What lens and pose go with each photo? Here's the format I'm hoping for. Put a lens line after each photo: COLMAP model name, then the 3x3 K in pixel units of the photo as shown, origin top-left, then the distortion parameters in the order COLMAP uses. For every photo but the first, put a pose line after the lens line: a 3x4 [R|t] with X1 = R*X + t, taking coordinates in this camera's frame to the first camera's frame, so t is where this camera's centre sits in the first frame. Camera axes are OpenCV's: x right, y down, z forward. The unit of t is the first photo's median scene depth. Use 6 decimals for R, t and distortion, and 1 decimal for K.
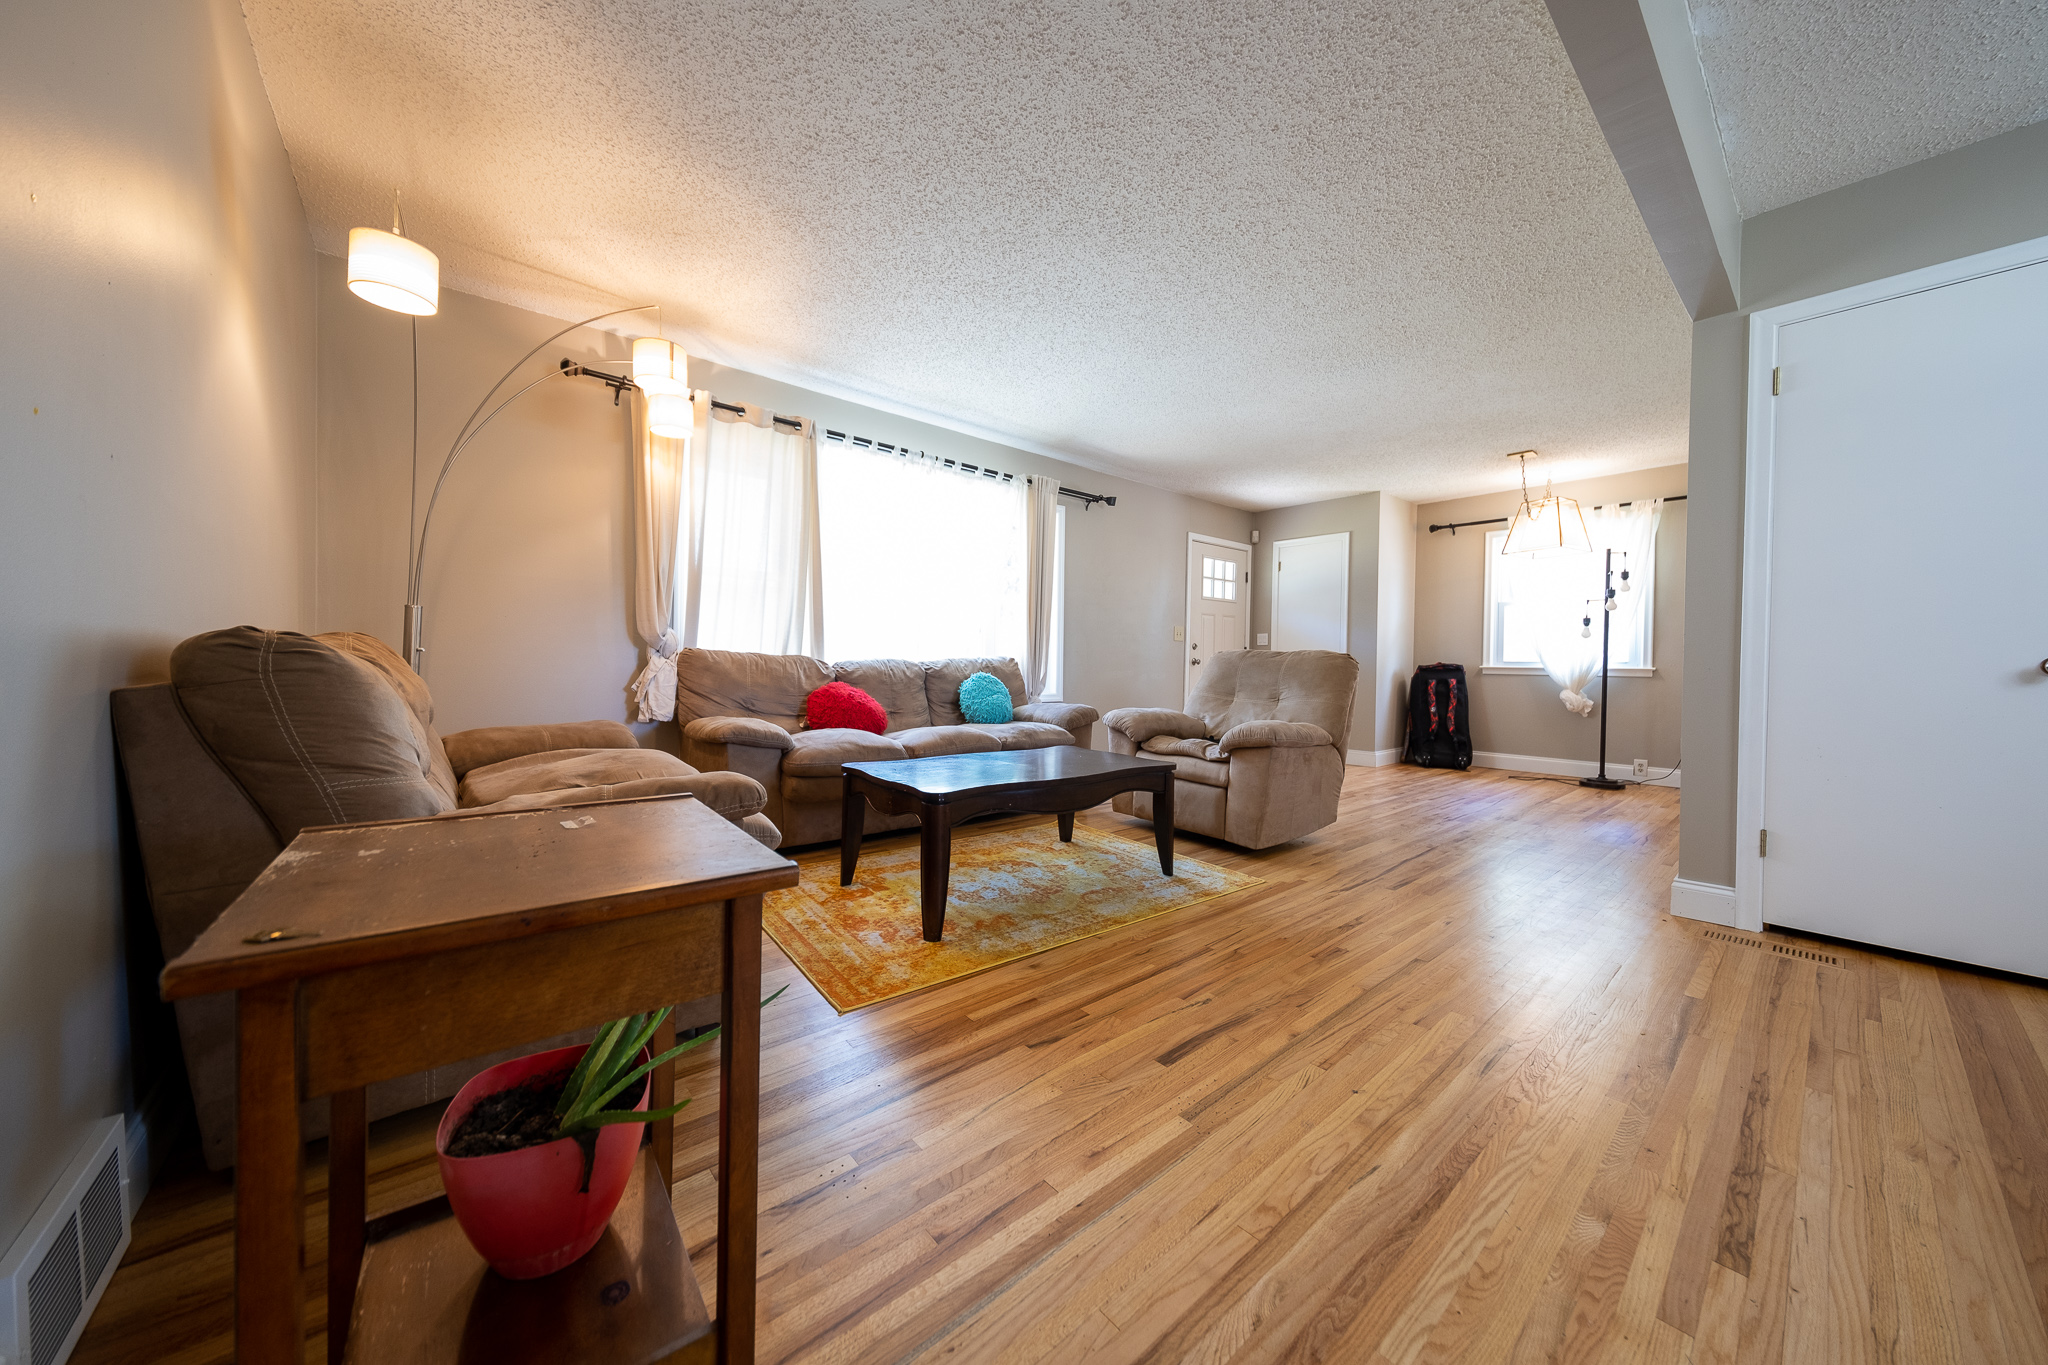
lens RADIAL K [[684.0, 0, 1013.8], [0, 684.0, 668.2], [0, 0, 1]] dist [0.021120, -0.010291]
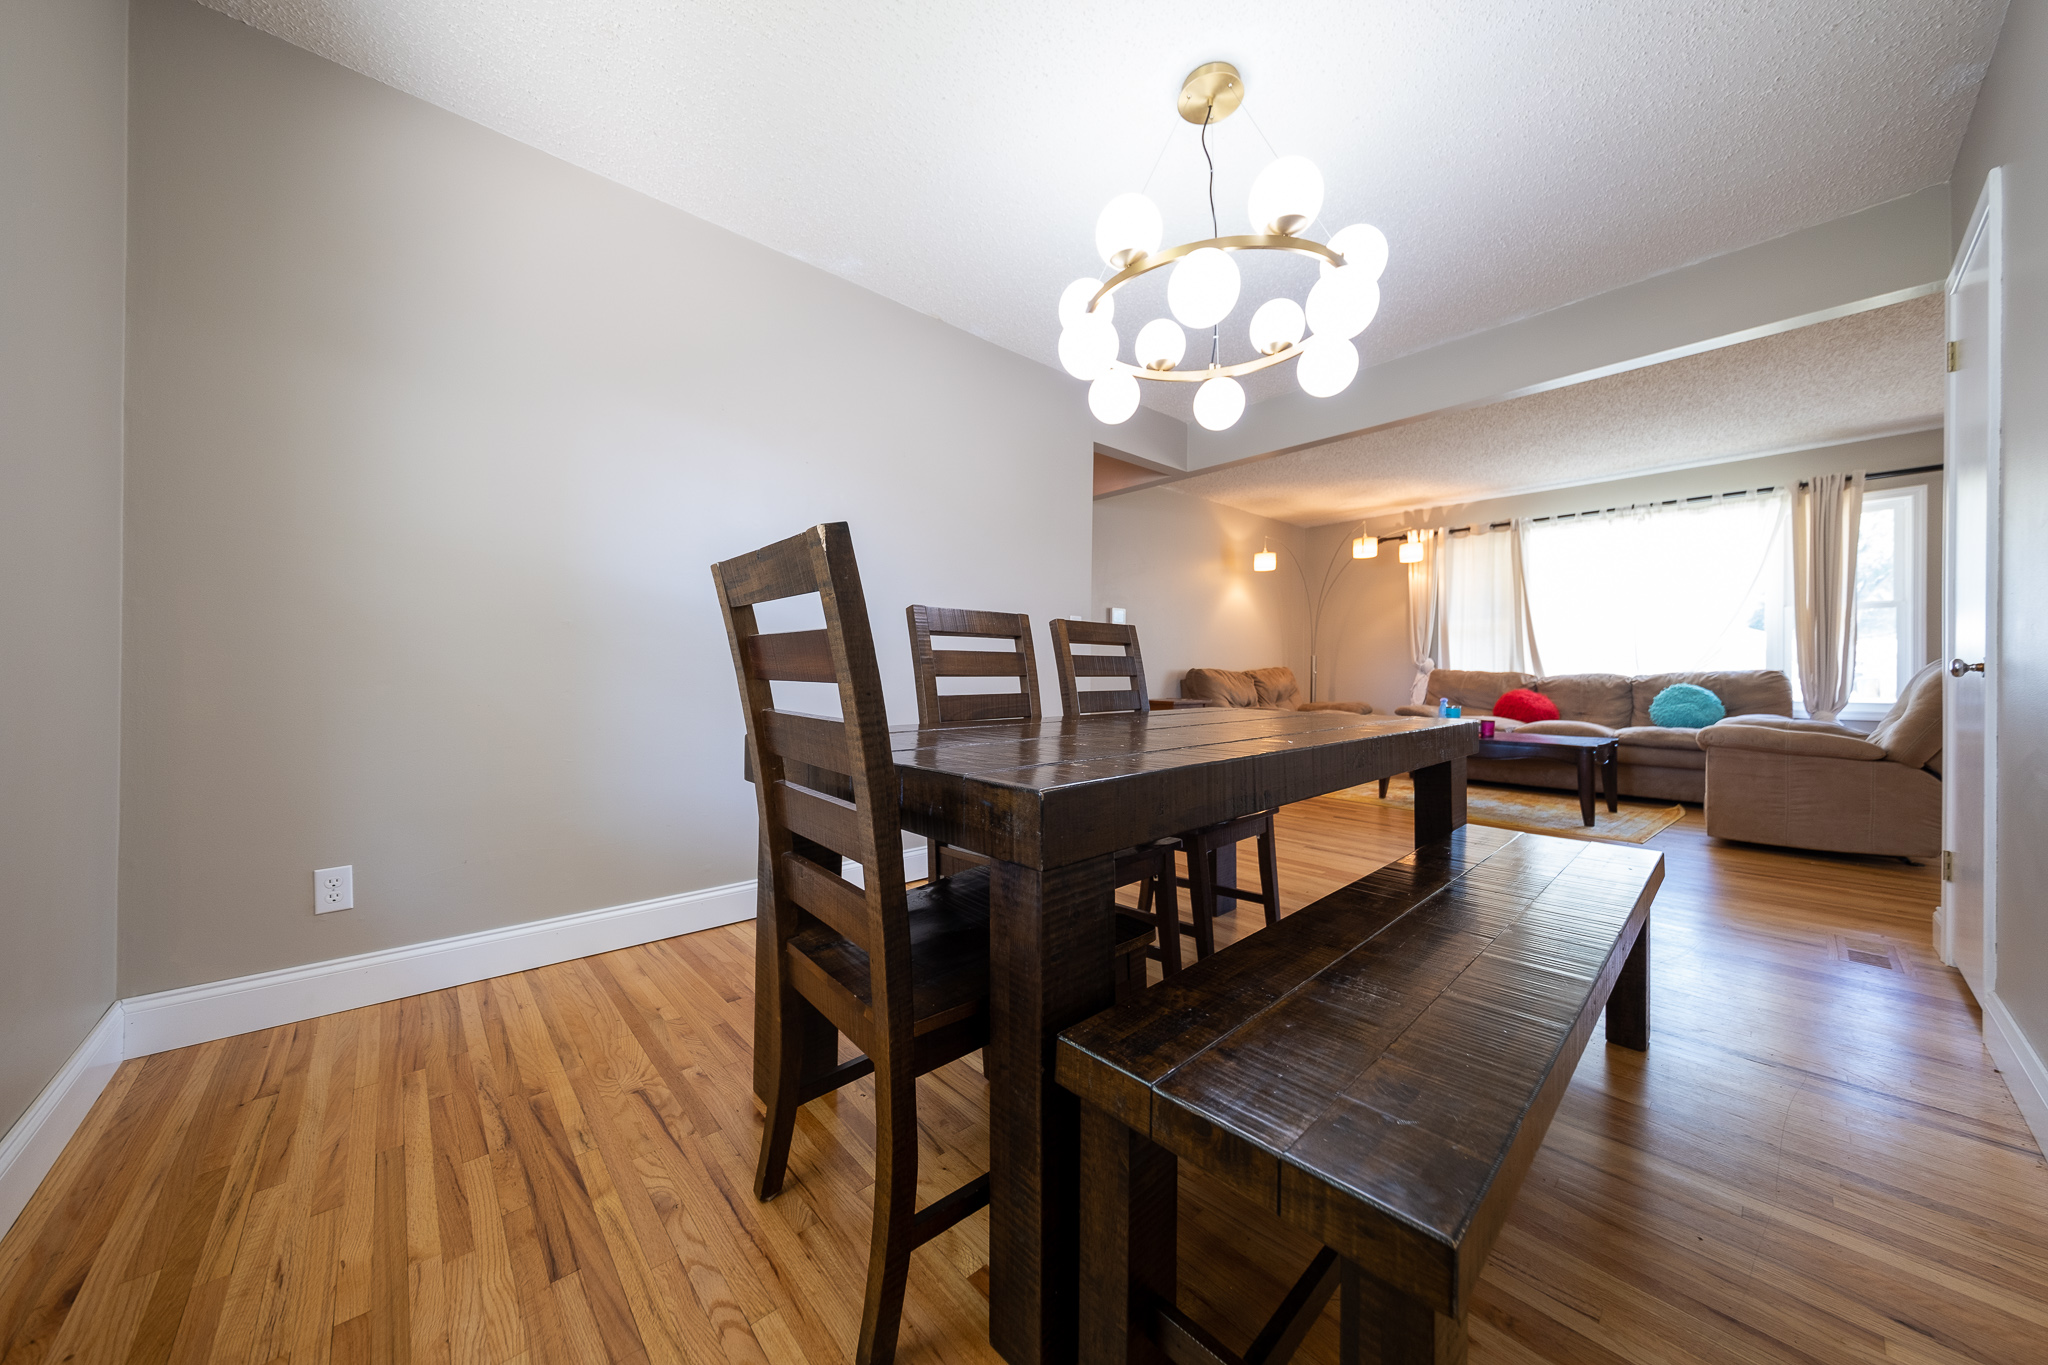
lens RADIAL K [[647.6, 0, 1024.0], [0, 647.6, 682.5], [0, 0, 1]] dist [-0.000051, -0.008177]
pose [[0.021470, -0.002448, -0.999766, 1.172222], [-0.012625, 0.999917, -0.002720, 0.024143], [0.999690, 0.012680, 0.021438, -0.129937]]
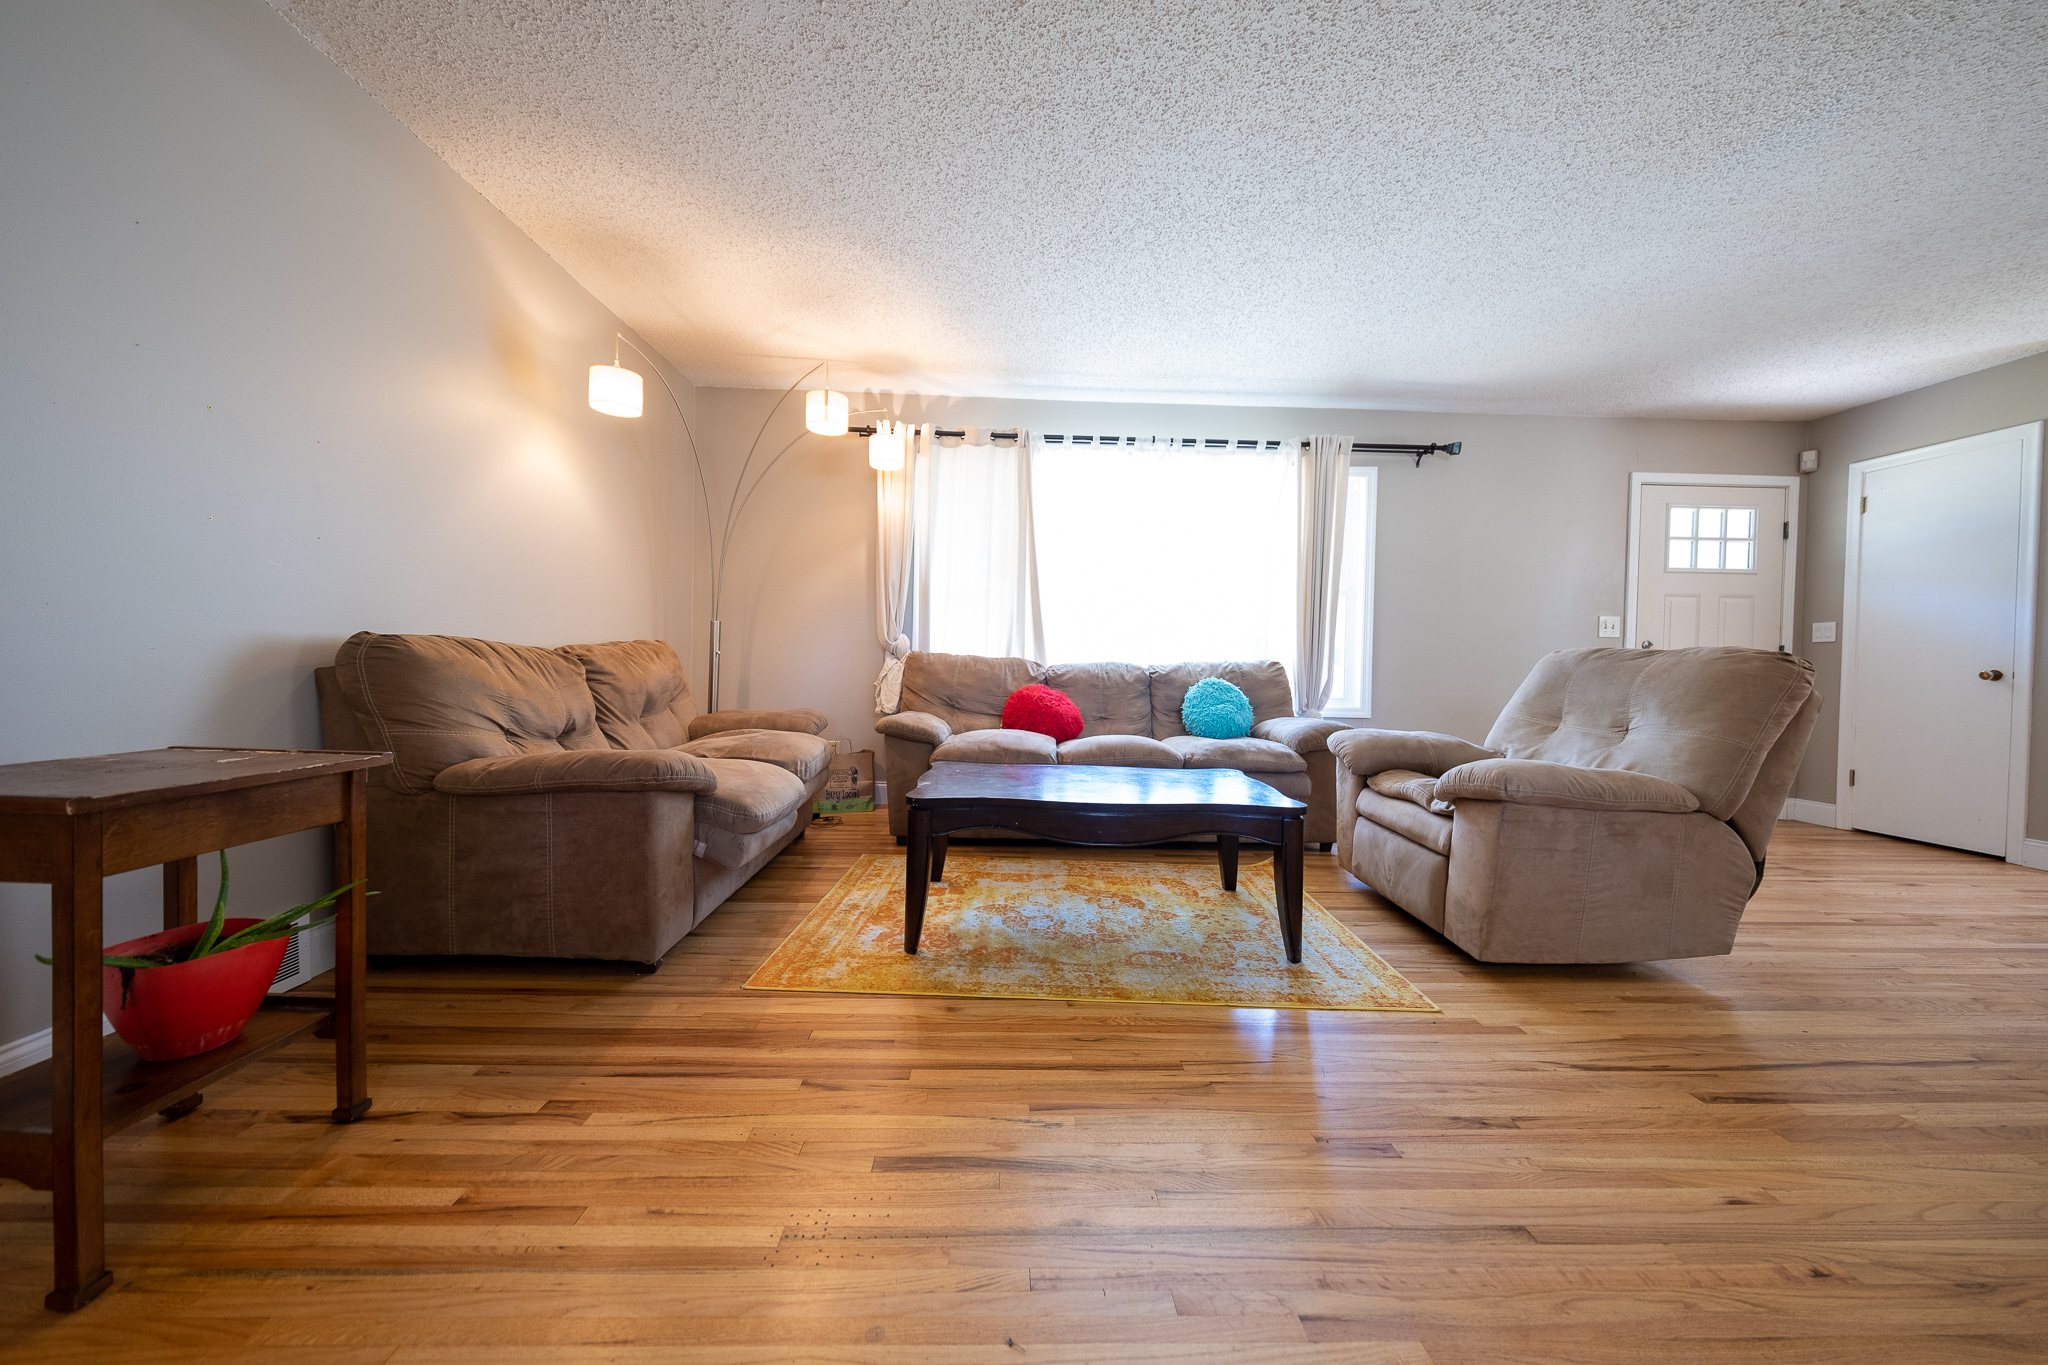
lens RADIAL K [[684.0, 0, 1013.8], [0, 684.0, 668.2], [0, 0, 1]] dist [0.021120, -0.010291]
pose [[0.786073, 0.006703, -0.618098, 0.343676], [-0.014151, 0.999874, -0.007153, 0.004551], [0.617972, 0.014369, 0.786069, 0.197382]]
